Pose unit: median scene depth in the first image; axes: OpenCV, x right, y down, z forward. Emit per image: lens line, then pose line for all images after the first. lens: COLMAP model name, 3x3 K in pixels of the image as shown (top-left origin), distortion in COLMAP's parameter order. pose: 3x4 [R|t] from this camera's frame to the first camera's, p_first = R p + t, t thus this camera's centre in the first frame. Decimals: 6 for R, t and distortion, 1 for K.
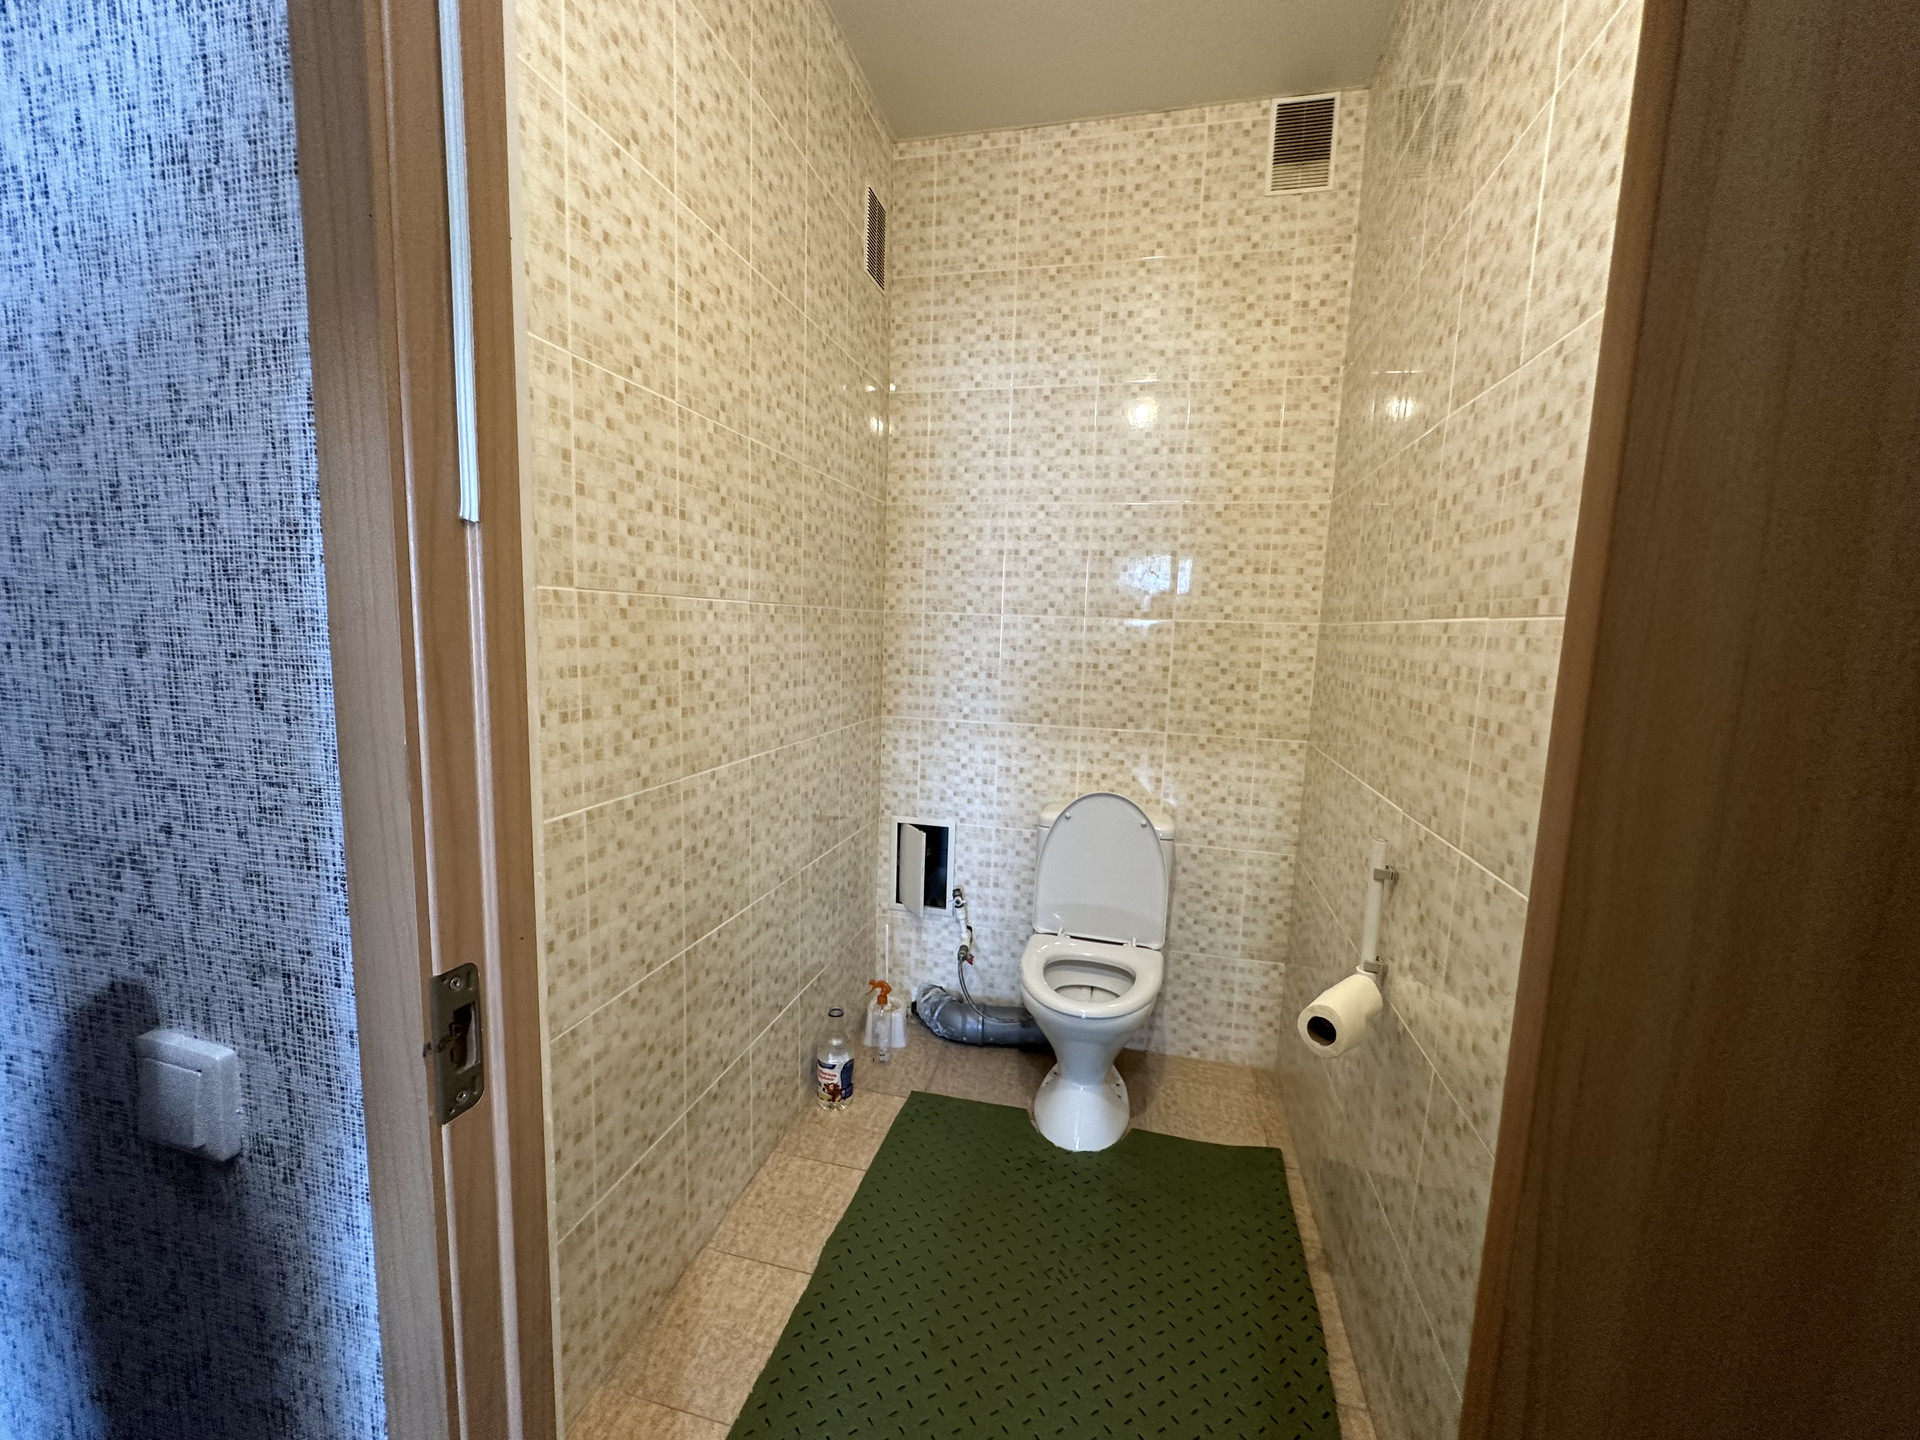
lens RADIAL K [[766.2, 0, 960.0], [0, 766.2, 720.0], [0, 0, 1]] dist [-0.002180, 0.000581]
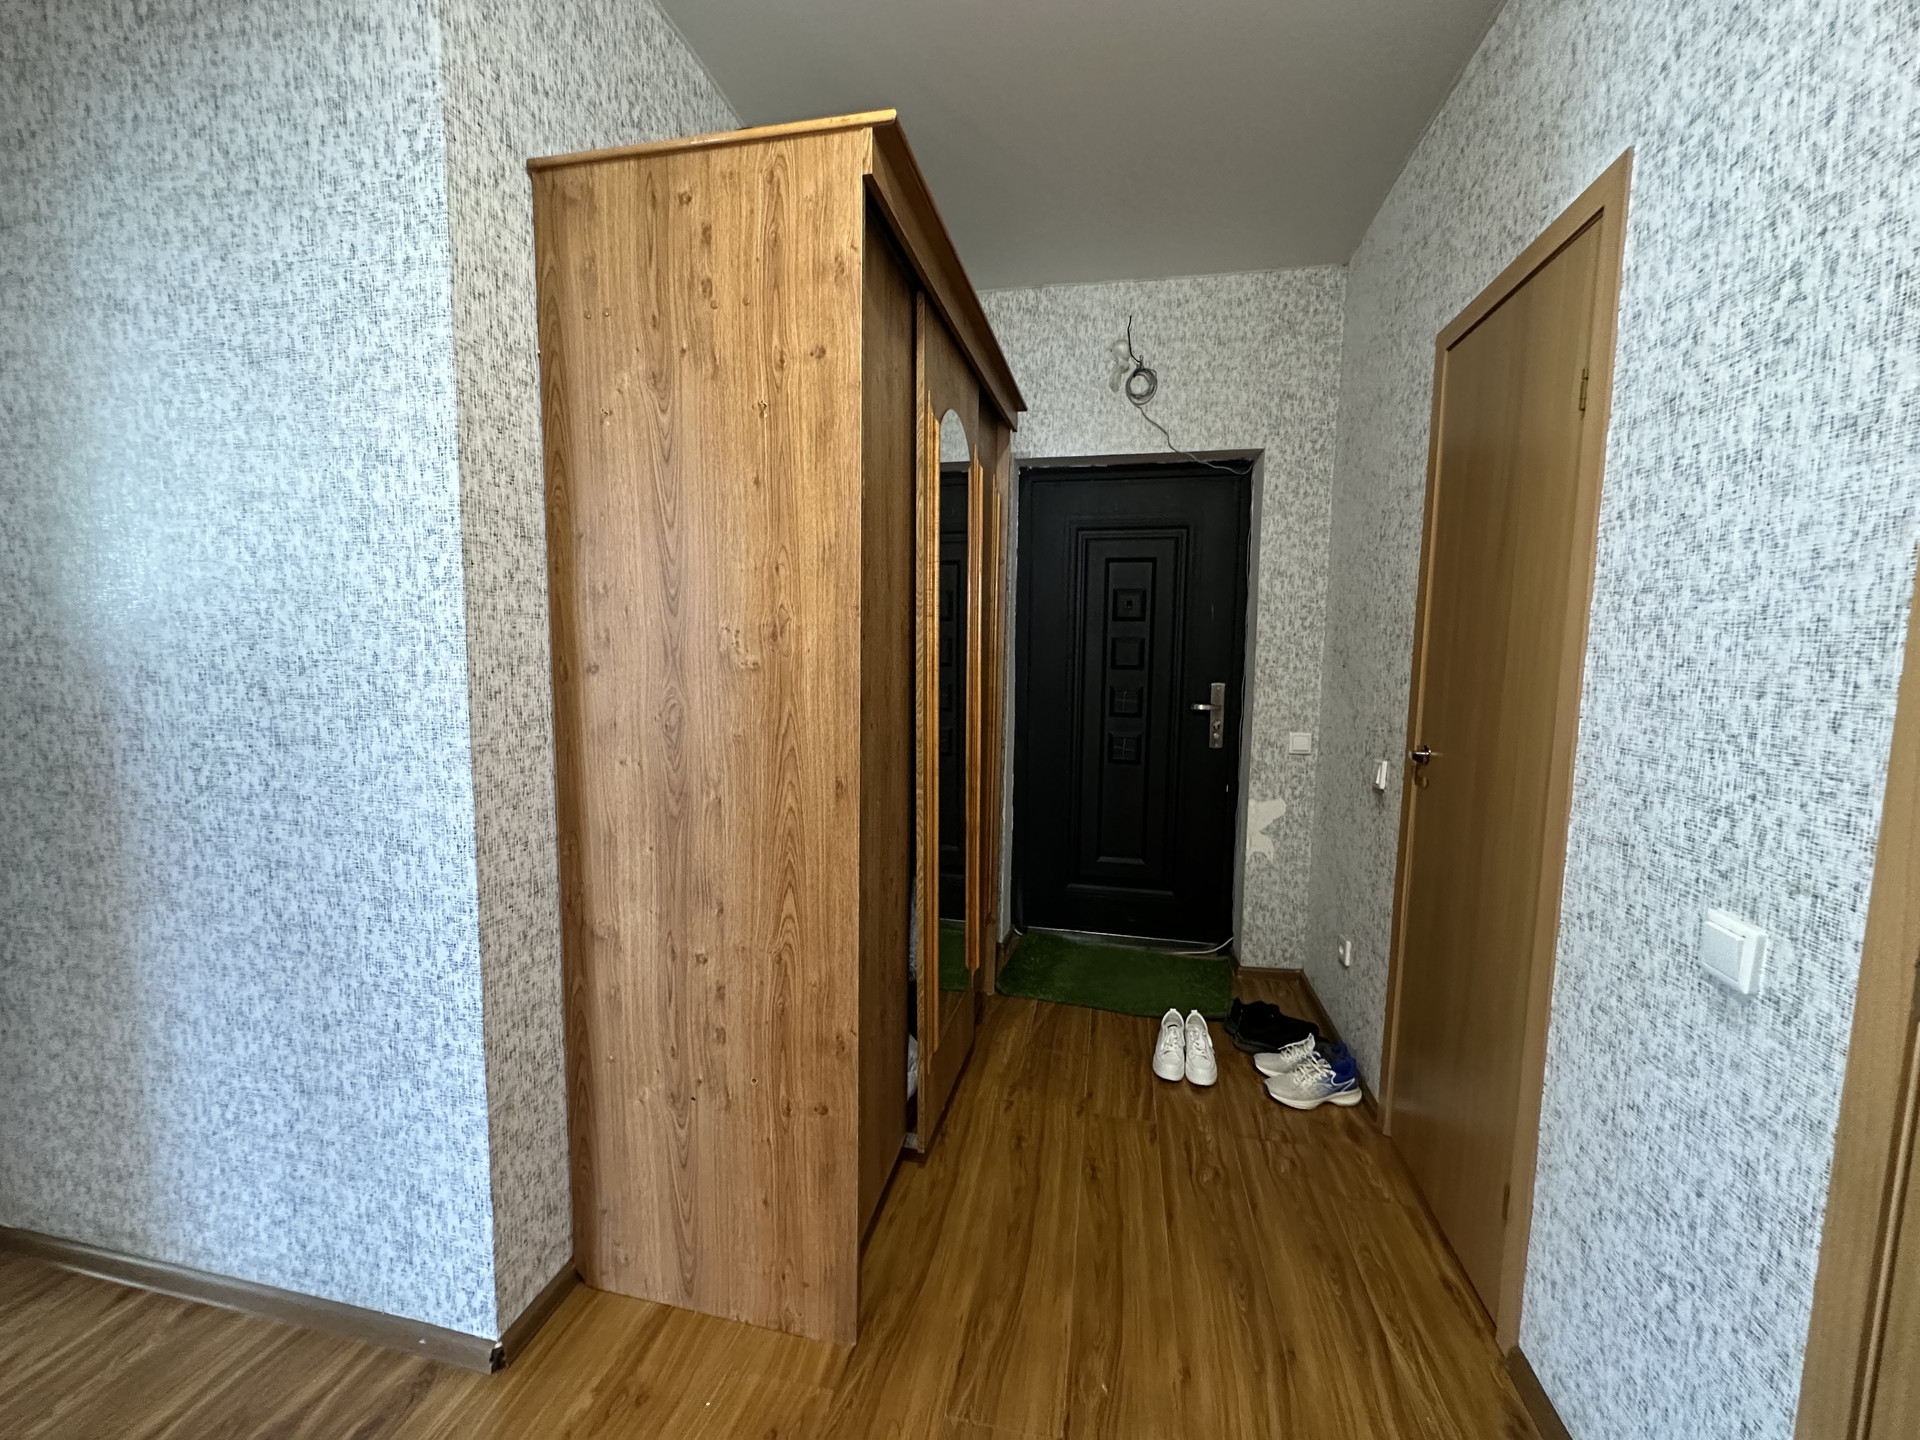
lens RADIAL K [[766.2, 0, 960.0], [0, 766.2, 720.0], [0, 0, 1]] dist [-0.002180, 0.000581]
pose [[0.044014, 0.068534, -0.996677, 0.661643], [-0.142683, 0.987848, 0.061626, 0.125338], [0.988789, 0.139496, 0.053257, -0.975601]]
